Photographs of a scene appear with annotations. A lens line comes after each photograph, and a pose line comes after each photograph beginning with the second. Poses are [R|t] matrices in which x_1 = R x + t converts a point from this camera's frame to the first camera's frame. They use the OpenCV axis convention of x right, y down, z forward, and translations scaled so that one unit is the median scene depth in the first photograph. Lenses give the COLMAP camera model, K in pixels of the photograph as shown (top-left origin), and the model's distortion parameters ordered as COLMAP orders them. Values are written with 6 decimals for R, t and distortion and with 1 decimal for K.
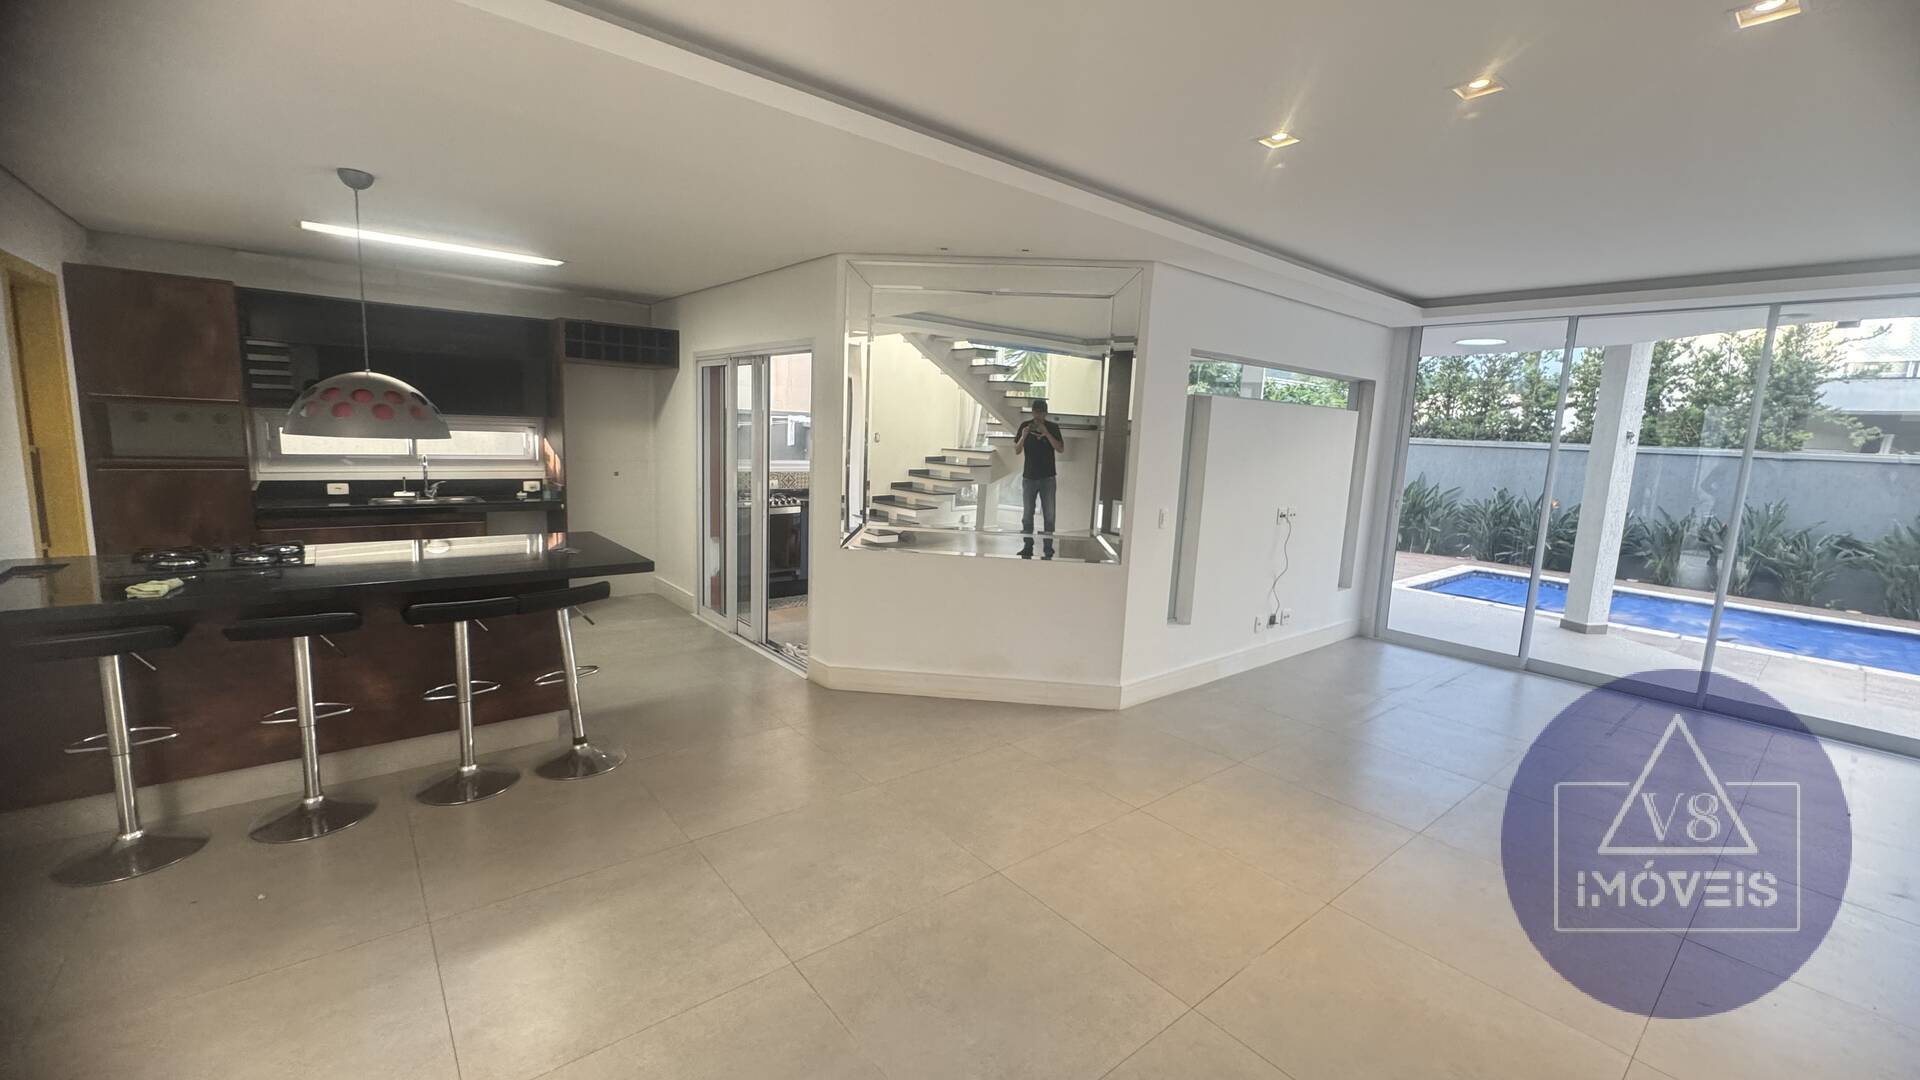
lens RADIAL K [[764.8, 0, 961.0], [0, 764.8, 535.8], [0, 0, 1]] dist [0.000954, -0.000962]
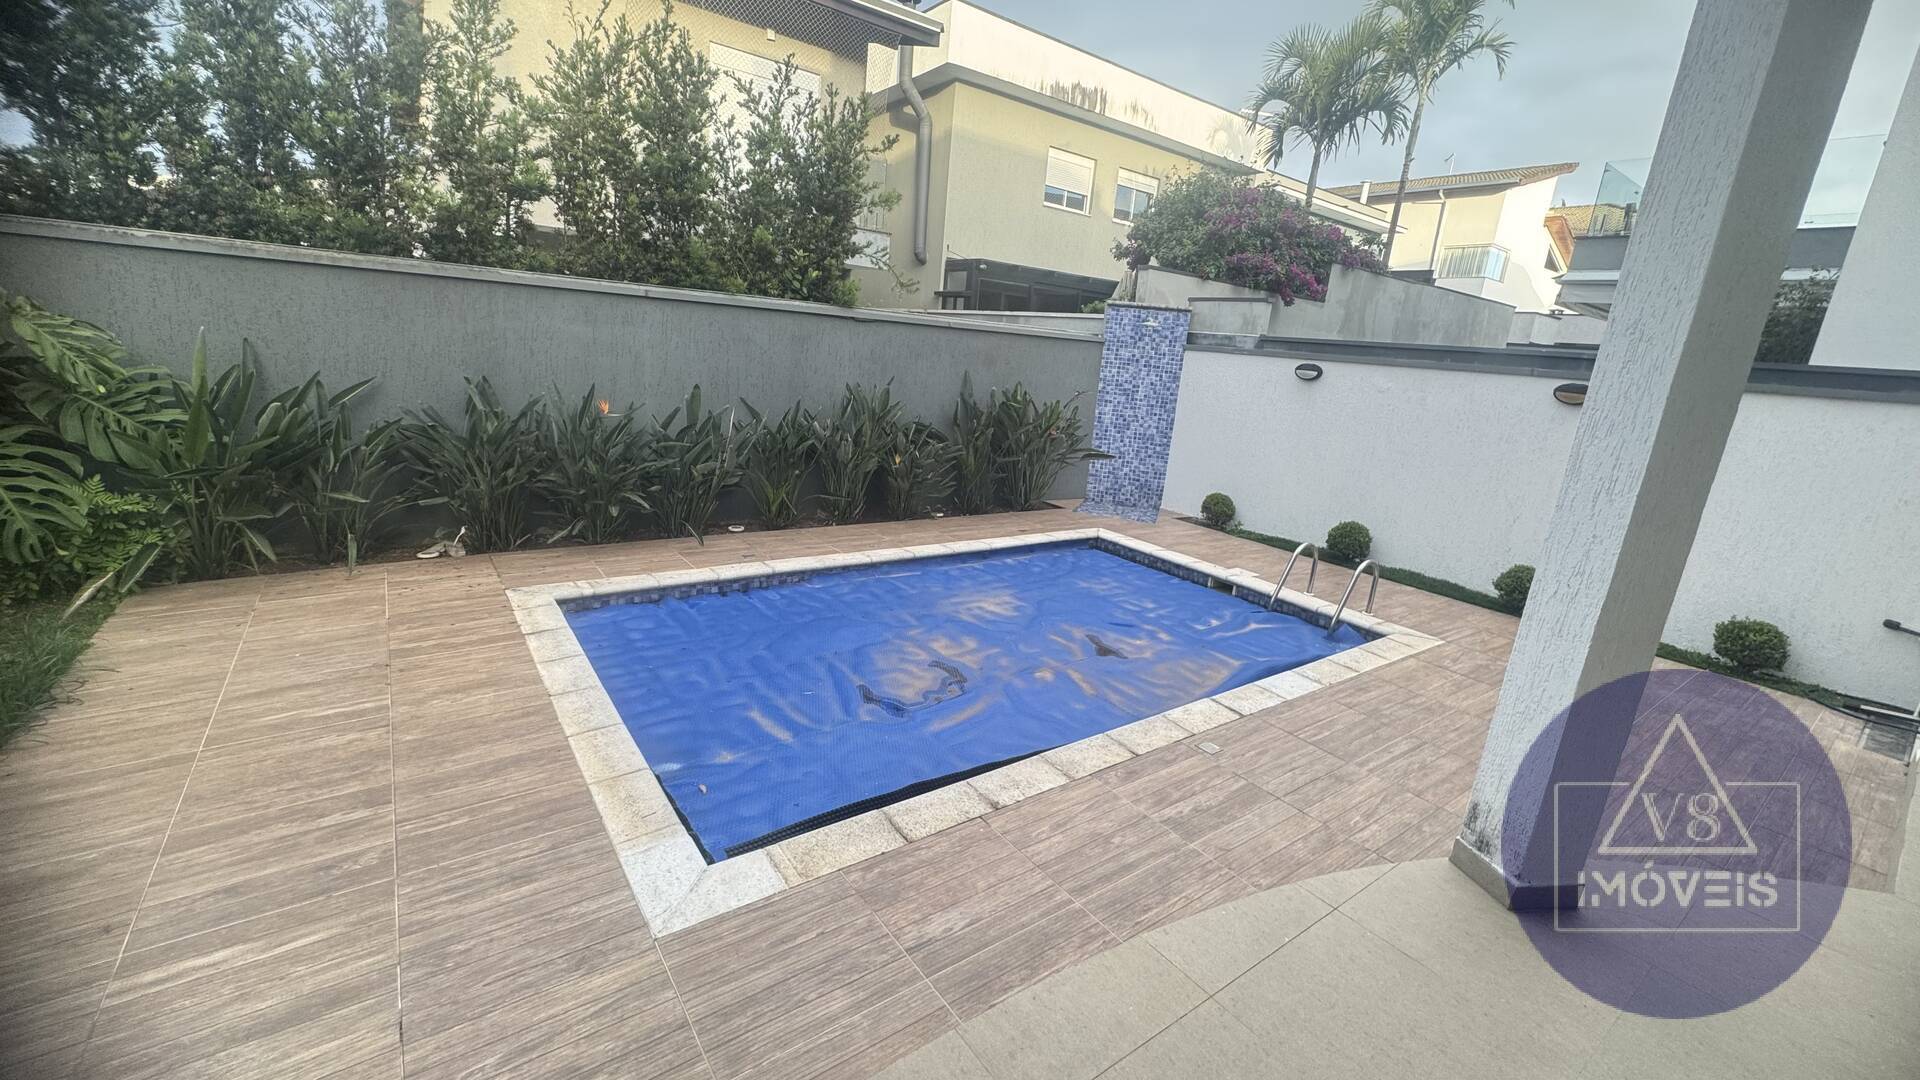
lens RADIAL K [[764.8, 0, 956.2], [0, 764.8, 536.8], [0, 0, 1]] dist [0.000954, -0.000962]
pose [[0.070384, -0.282540, 0.956670, 0.598264], [0.058835, 0.958555, 0.278768, -0.167087], [-0.995783, 0.036665, 0.084090, 1.446367]]
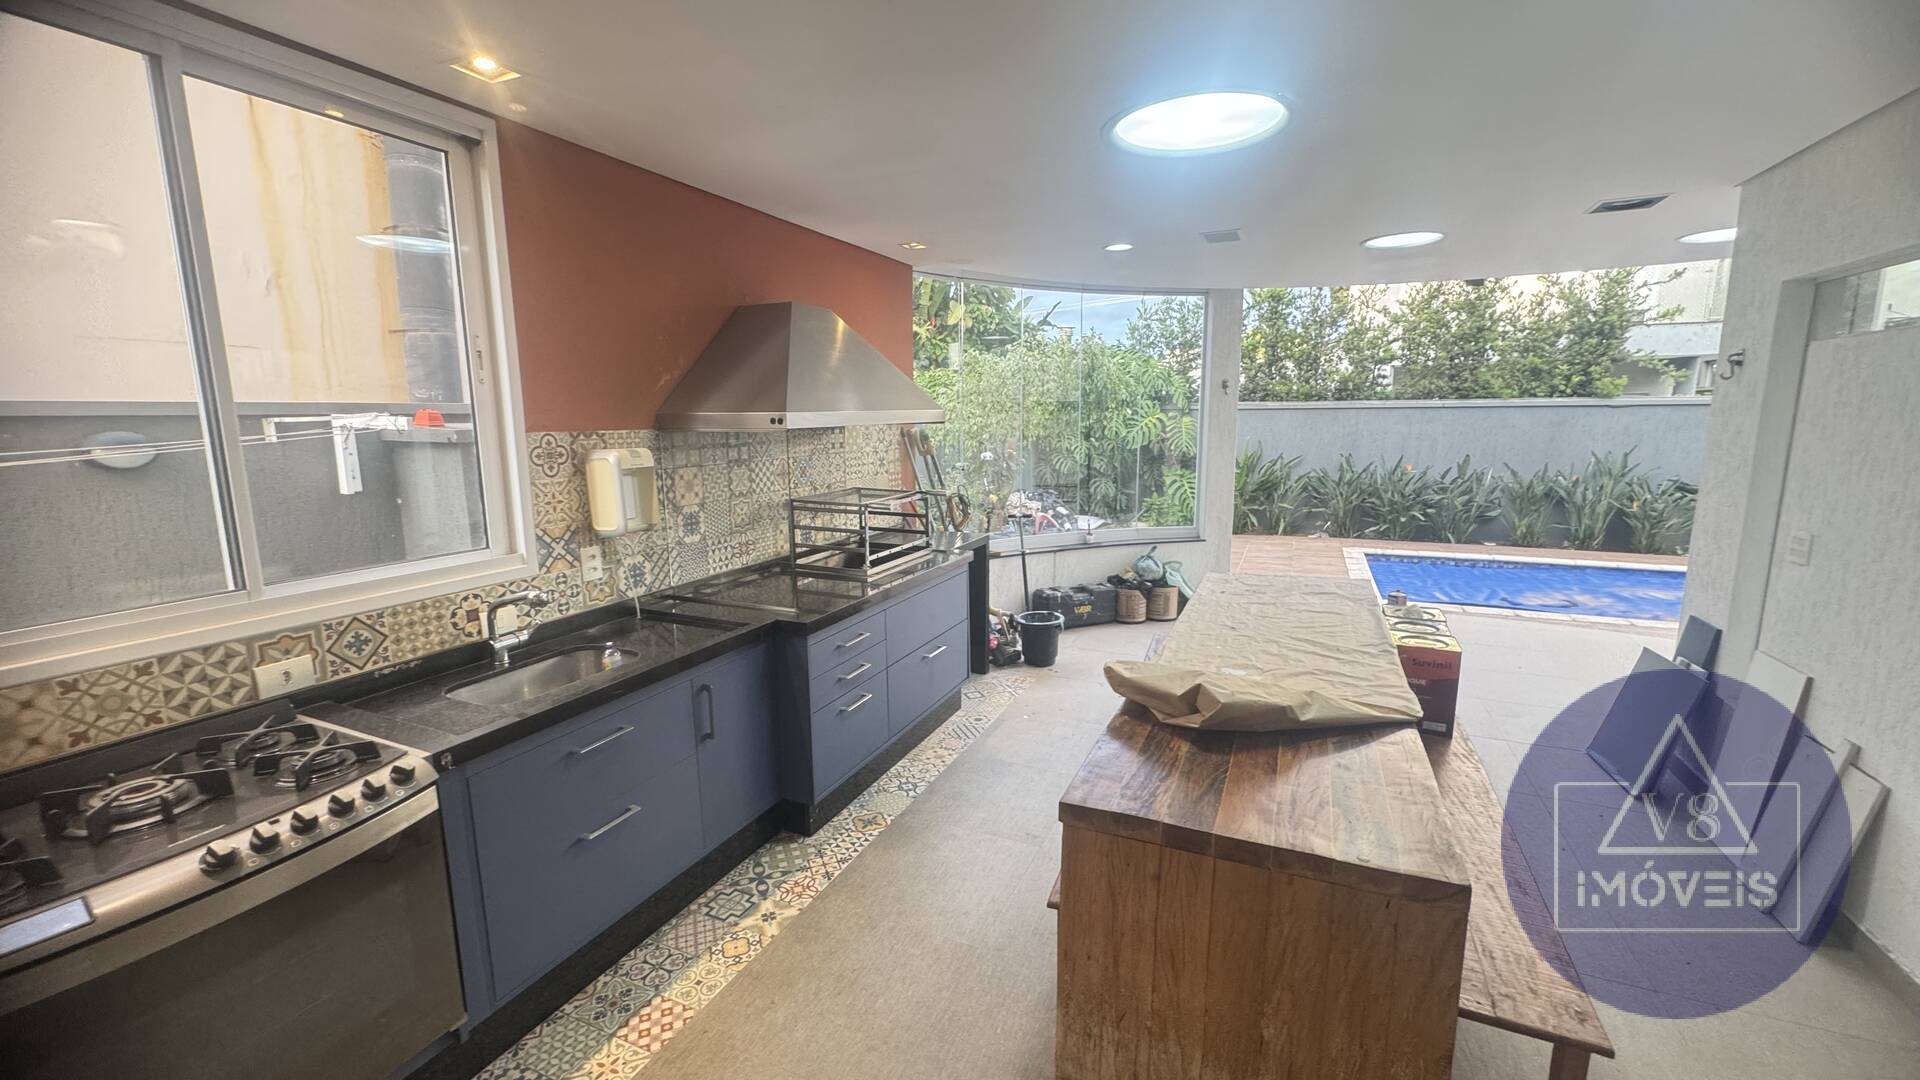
lens RADIAL K [[764.8, 0, 958.9], [0, 764.8, 533.2], [0, 0, 1]] dist [0.000954, -0.000962]
pose [[0.895887, -0.117924, 0.428347, -0.180813], [0.107624, 0.993019, 0.048282, -0.128878], [-0.431050, 0.002845, 0.902324, 0.812826]]
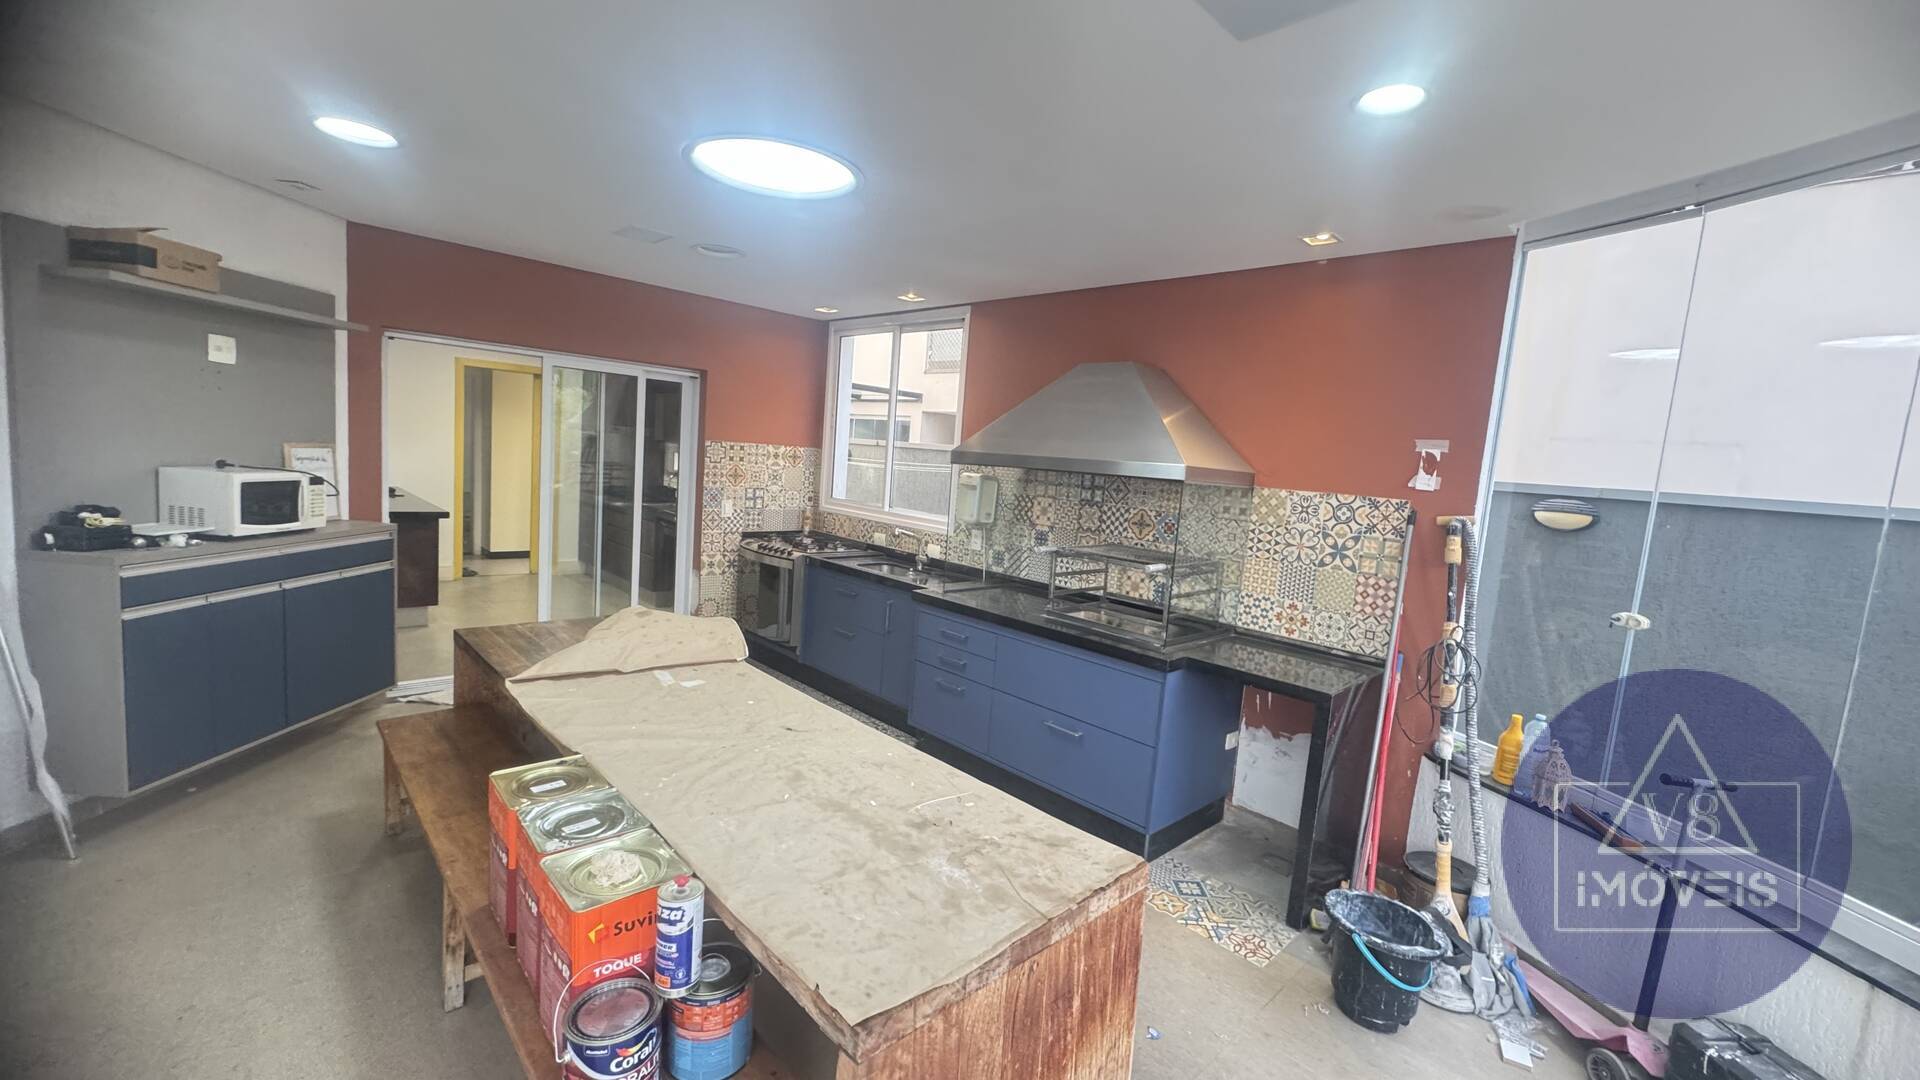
lens RADIAL K [[764.8, 0, 969.4], [0, 764.8, 541.4], [0, 0, 1]] dist [0.000954, -0.000962]
pose [[0.073667, 0.075924, -0.994389, 0.606080], [-0.209736, 0.975978, 0.058981, -0.156243], [0.974979, 0.204214, 0.087821, 1.253830]]
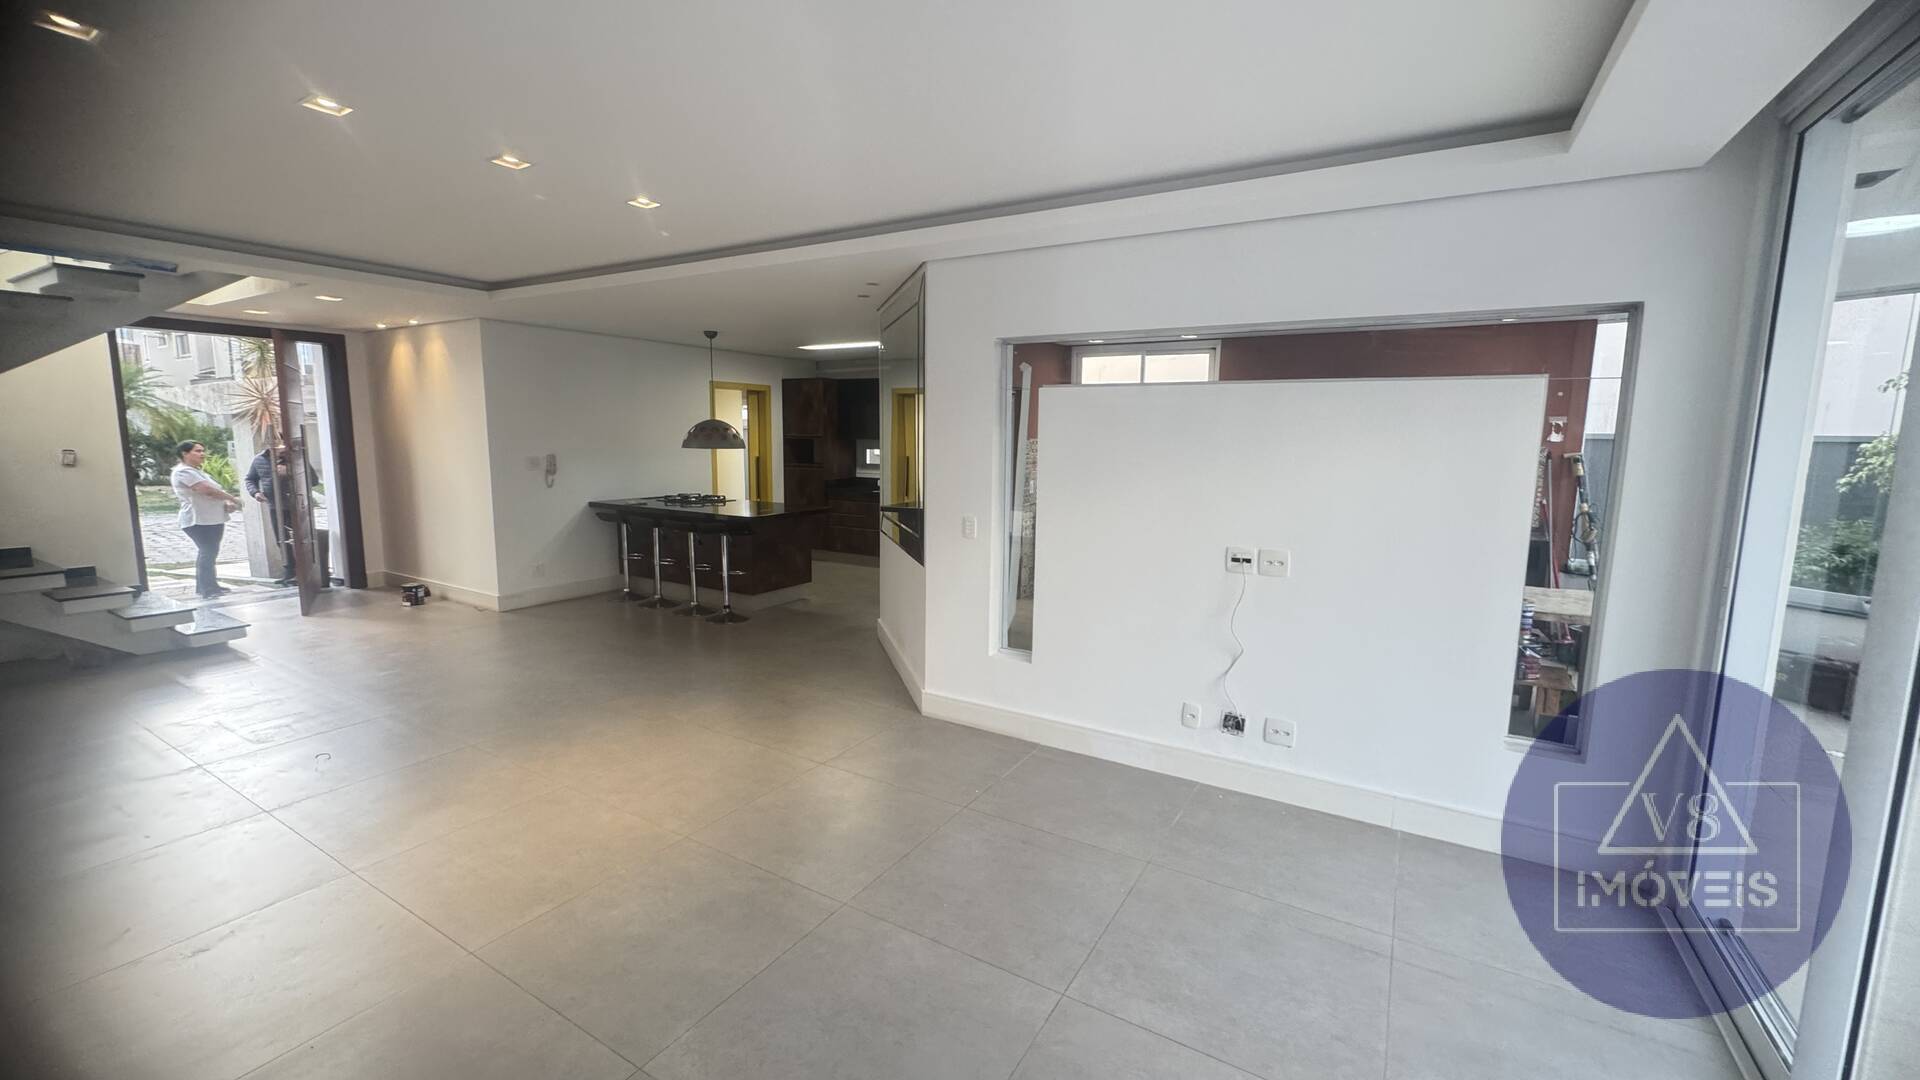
lens RADIAL K [[764.8, 0, 966.6], [0, 764.8, 537.3], [0, 0, 1]] dist [0.000954, -0.000962]
pose [[0.343892, 0.088891, -0.934792, 0.825743], [-0.129268, 0.990512, 0.046634, -0.040371], [0.930069, 0.104802, 0.352120, 0.496559]]
